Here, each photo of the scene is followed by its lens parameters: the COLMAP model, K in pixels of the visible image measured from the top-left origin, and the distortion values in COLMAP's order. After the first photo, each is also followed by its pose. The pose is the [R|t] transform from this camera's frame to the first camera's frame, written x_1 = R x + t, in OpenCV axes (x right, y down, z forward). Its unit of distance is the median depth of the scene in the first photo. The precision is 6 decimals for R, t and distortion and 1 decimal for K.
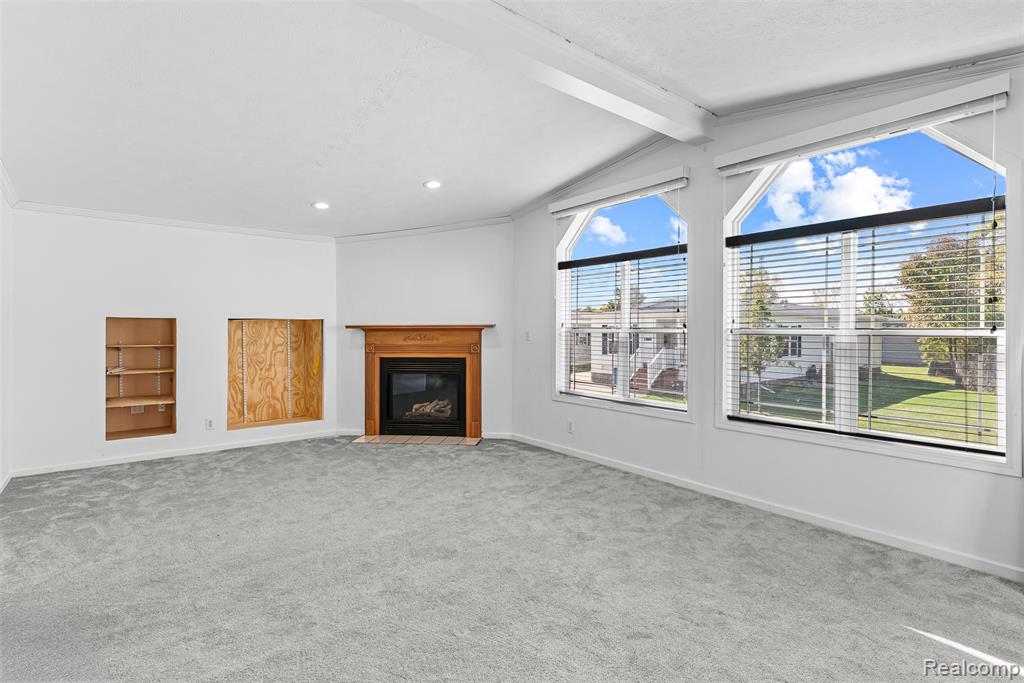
lens RADIAL K [[493.4, 0, 513.5], [0, 493.4, 335.4], [0, 0, 1]] dist [0.000088, 0.001514]
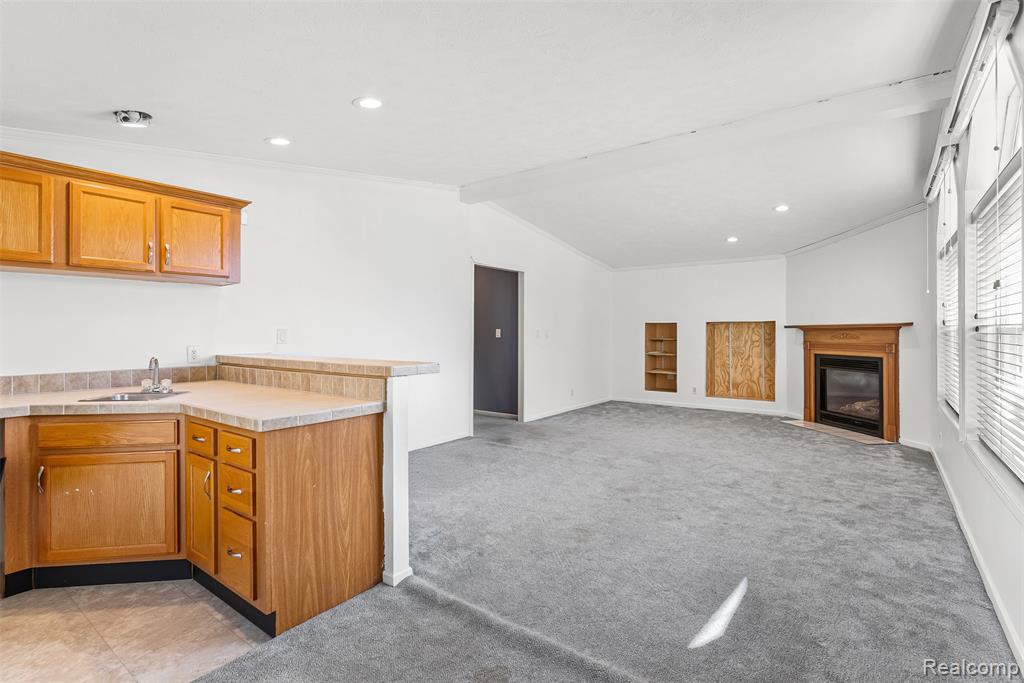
lens RADIAL K [[493.4, 0, 514.1], [0, 493.4, 325.3], [0, 0, 1]] dist [0.000088, 0.001514]
pose [[0.247047, -0.013779, -0.968905, 0.658956], [-0.008177, 0.999834, -0.016303, 0.003844], [0.968969, 0.011951, 0.246894, 0.054736]]
